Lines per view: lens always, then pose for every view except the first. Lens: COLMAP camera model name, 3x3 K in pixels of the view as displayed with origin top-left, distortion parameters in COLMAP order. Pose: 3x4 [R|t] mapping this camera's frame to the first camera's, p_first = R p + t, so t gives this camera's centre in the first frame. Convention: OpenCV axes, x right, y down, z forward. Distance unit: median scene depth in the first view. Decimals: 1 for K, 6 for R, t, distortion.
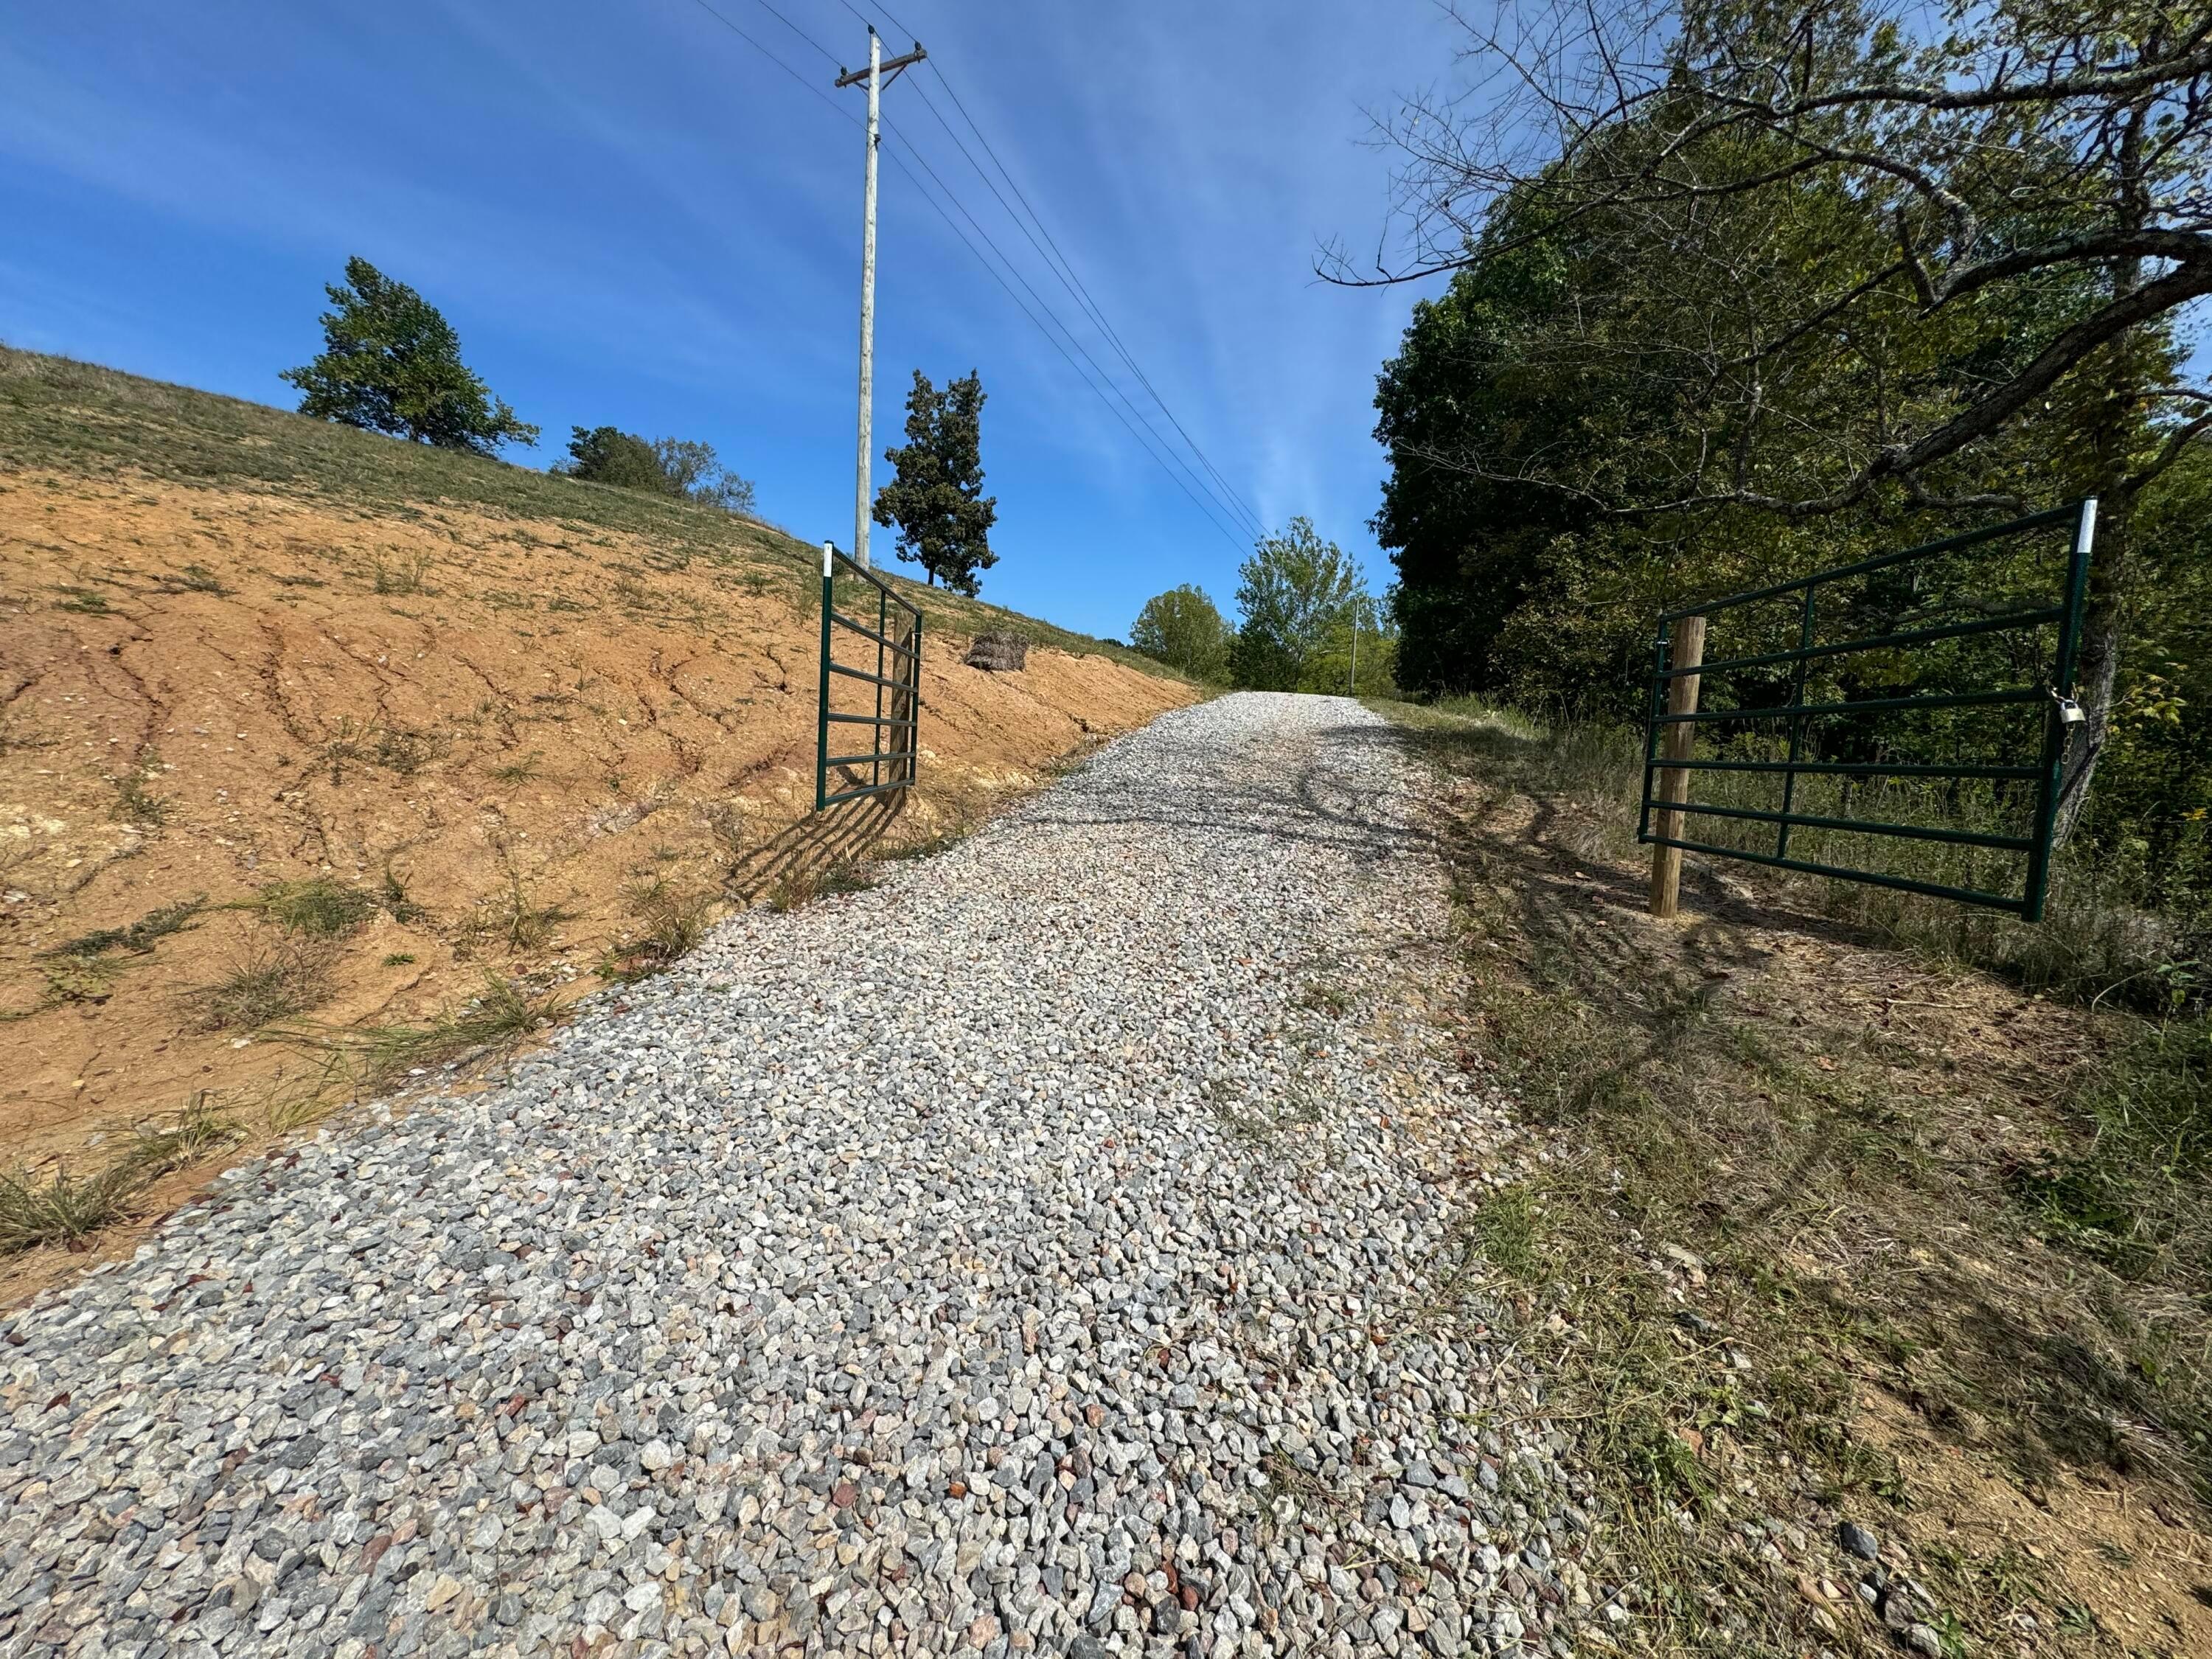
lens RADIAL K [[881.1, 0, 1106.3], [0, 881.1, 825.3], [0, 0, 1]] dist [0.000503, -0.000279]
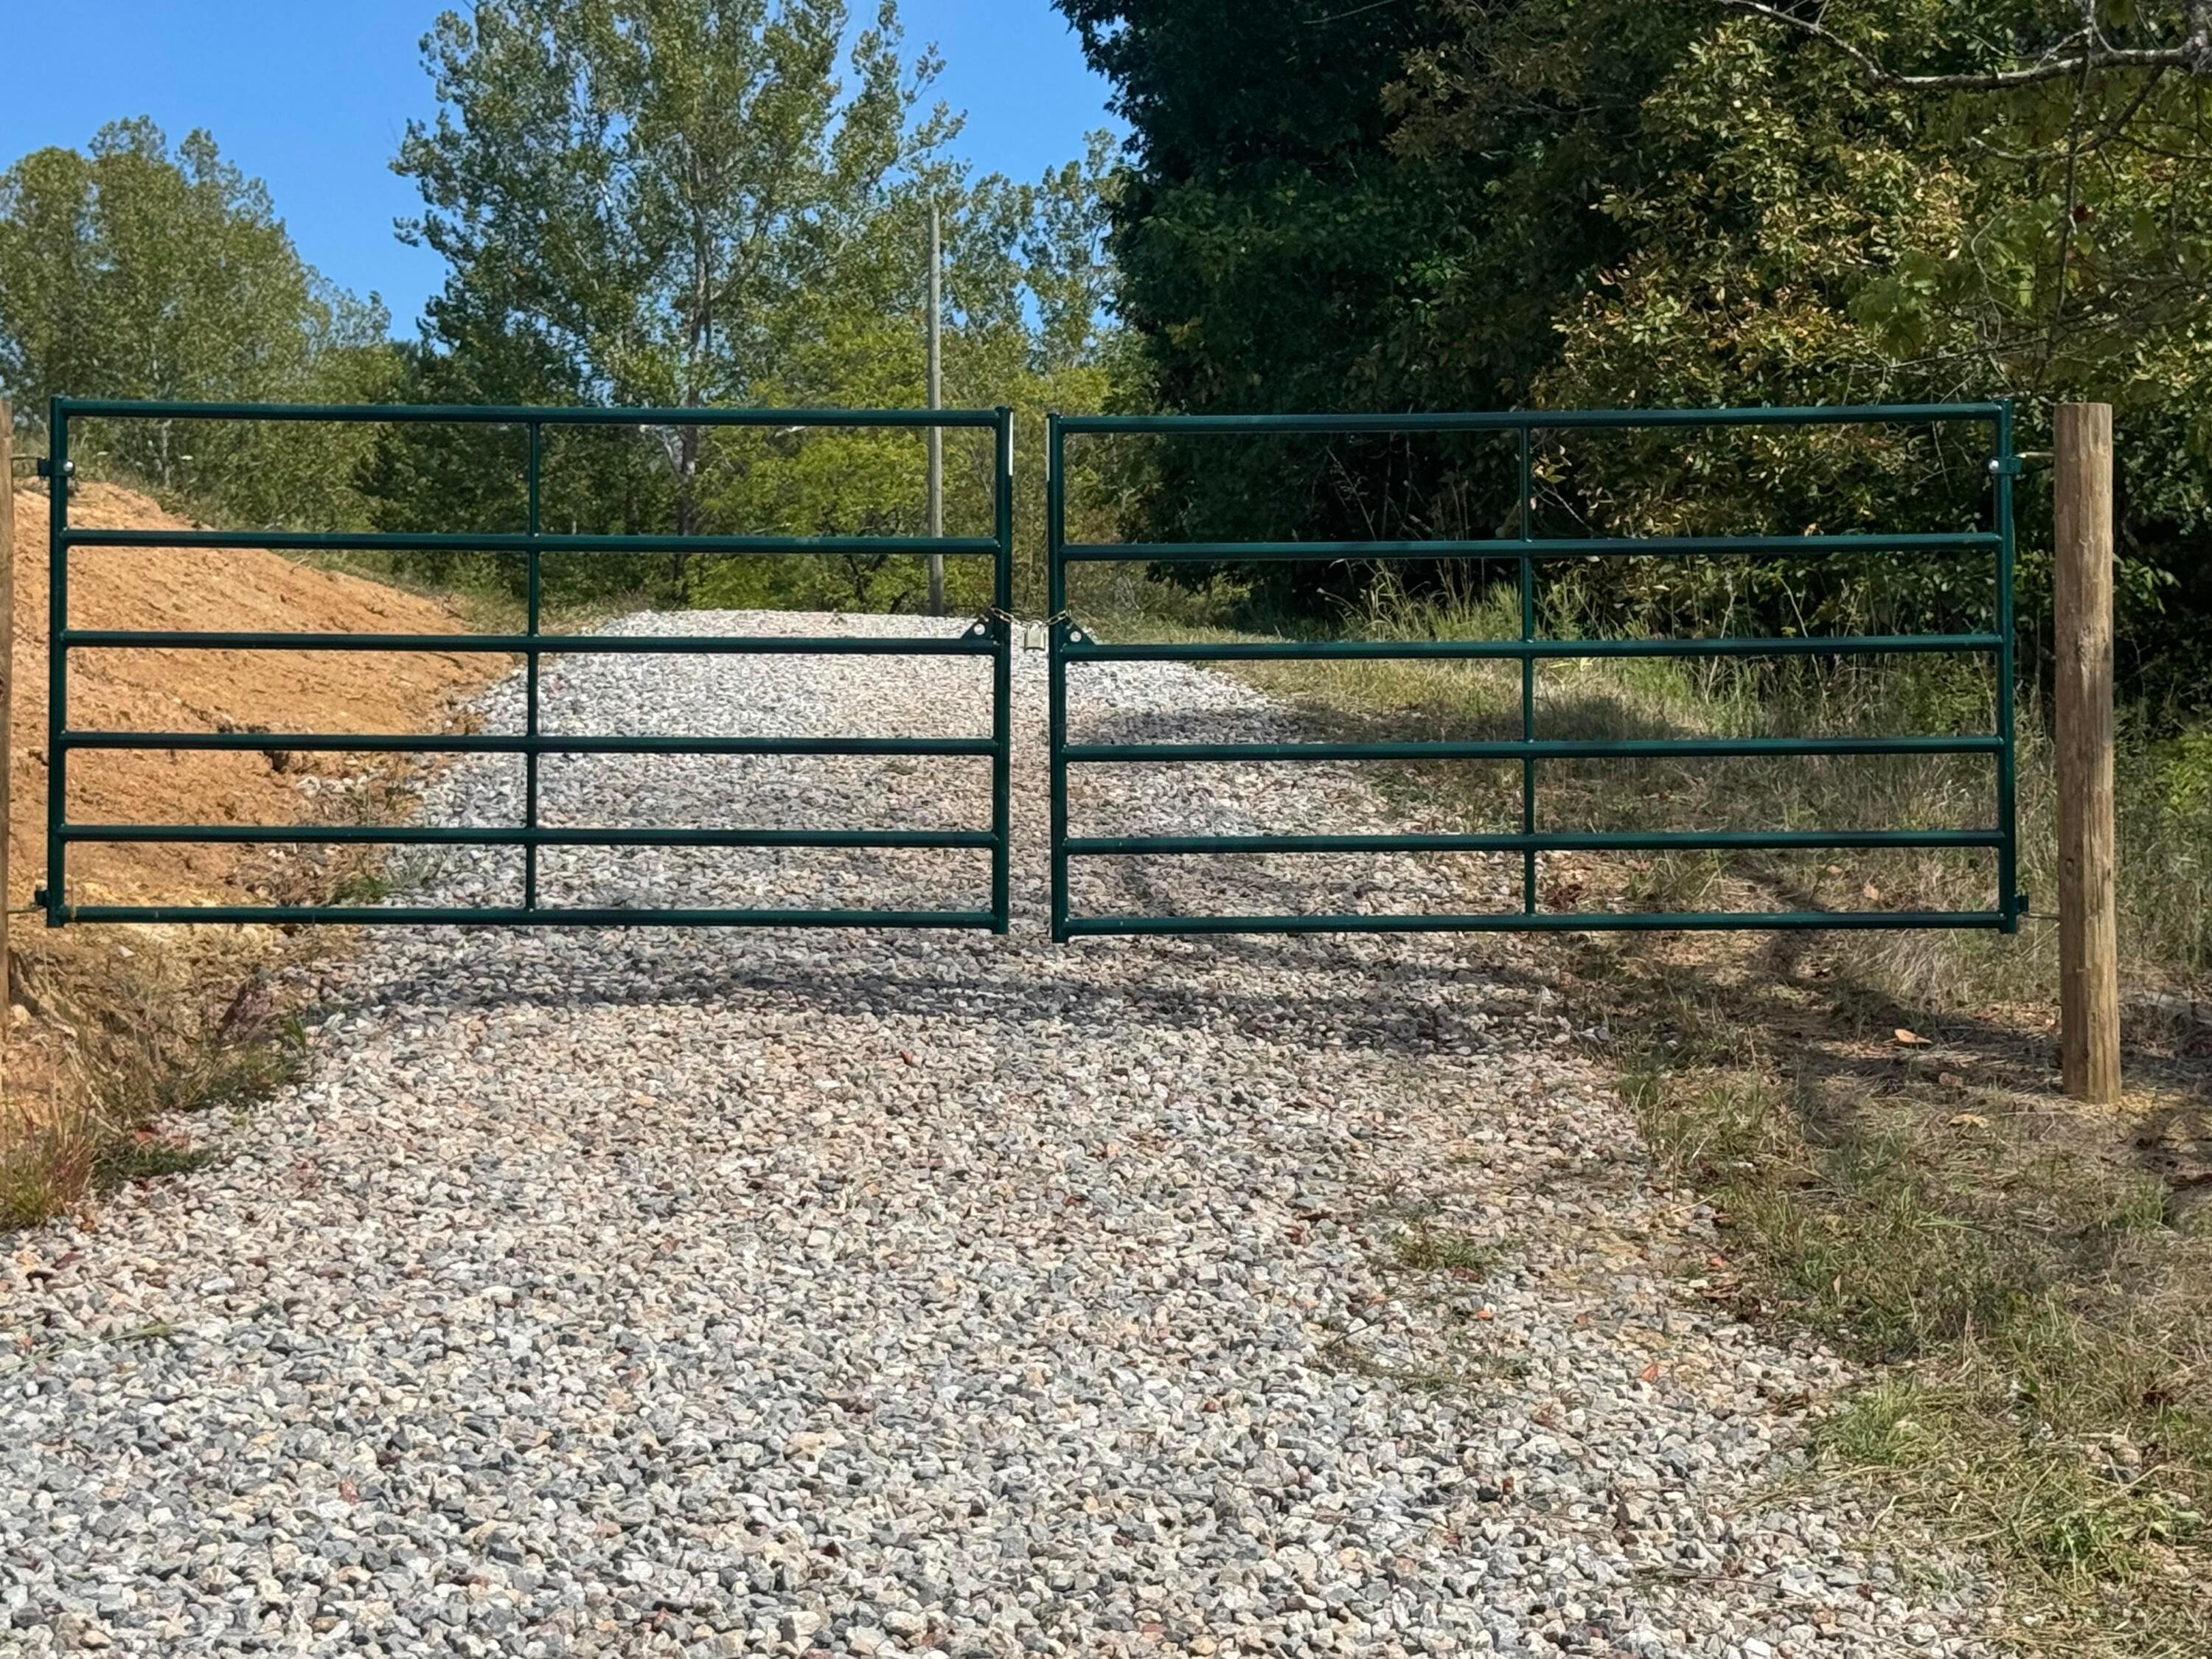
lens RADIAL K [[4249.0, 0, 1105.9], [0, 4249.0, 830.0], [0, 0, 1]] dist [0.316788, -0.002978]
pose [[0.947034, -0.038221, 0.318849, -0.195649], [0.068947, 0.993938, -0.085638, 0.047844], [-0.313643, 0.103086, 0.943929, -0.339784]]
